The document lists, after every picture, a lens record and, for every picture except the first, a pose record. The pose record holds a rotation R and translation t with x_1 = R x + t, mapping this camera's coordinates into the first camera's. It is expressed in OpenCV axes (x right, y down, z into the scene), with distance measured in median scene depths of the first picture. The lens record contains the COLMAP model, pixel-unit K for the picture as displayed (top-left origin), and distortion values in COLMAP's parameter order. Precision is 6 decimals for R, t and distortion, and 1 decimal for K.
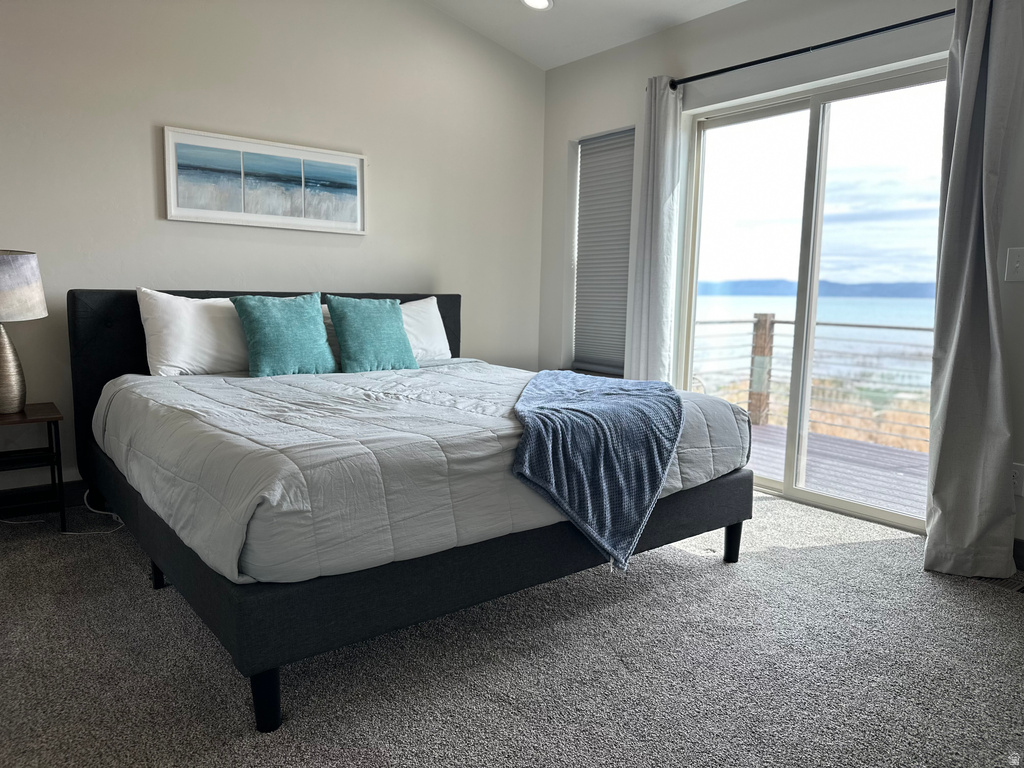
lens RADIAL K [[699.4, 0, 512.0], [0, 699.4, 384.0], [0, 0, 1]] dist [0.153781, -0.276718]
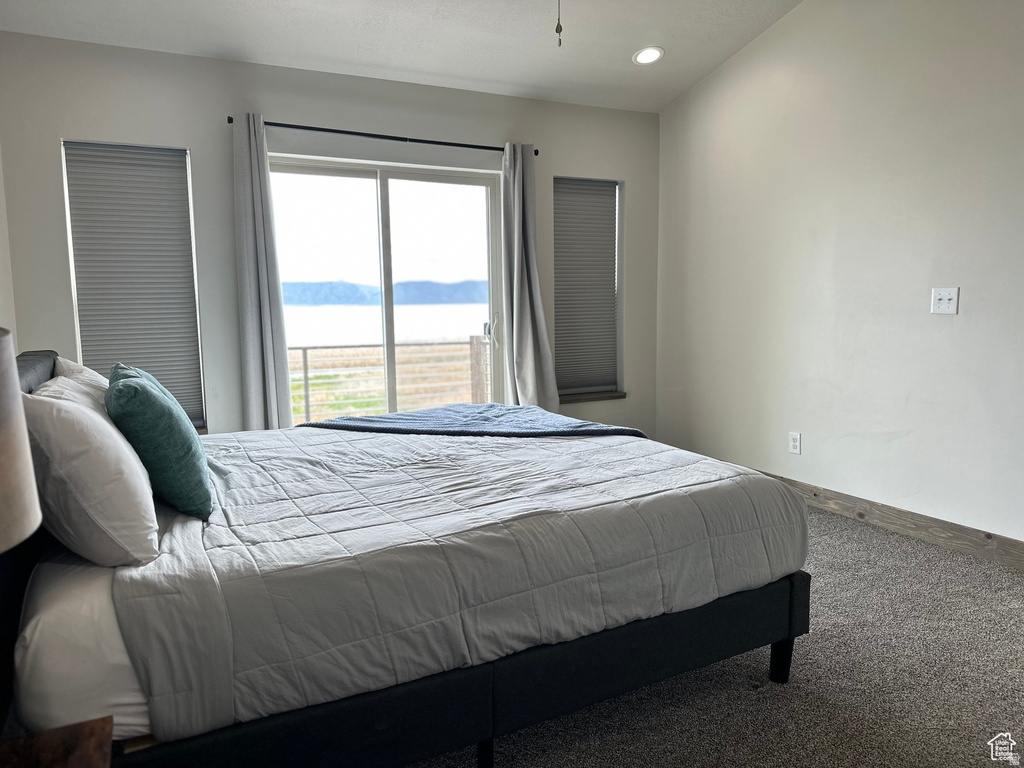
lens RADIAL K [[699.4, 0, 512.0], [0, 699.4, 384.0], [0, 0, 1]] dist [0.153781, -0.276718]
pose [[0.208481, -0.134268, 0.968766, -0.805671], [0.150264, 0.983168, 0.103927, -0.128393], [-0.966414, 0.123904, 0.225148, 0.542856]]
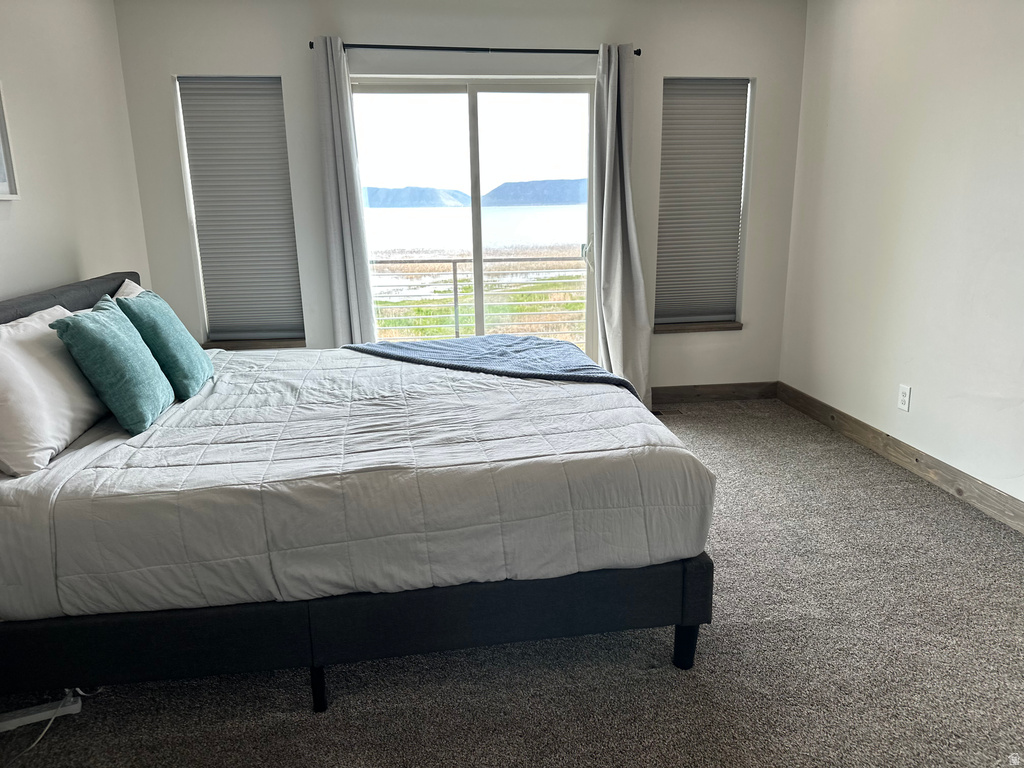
lens RADIAL K [[706.2, 0, 509.3], [0, 706.2, 387.3], [0, 0, 1]] dist [0.090176, -0.124878]
pose [[0.513965, -0.237718, 0.824215, -0.687372], [0.139390, 0.971209, 0.193192, -0.125627], [-0.846410, 0.015593, 0.532303, 0.294520]]
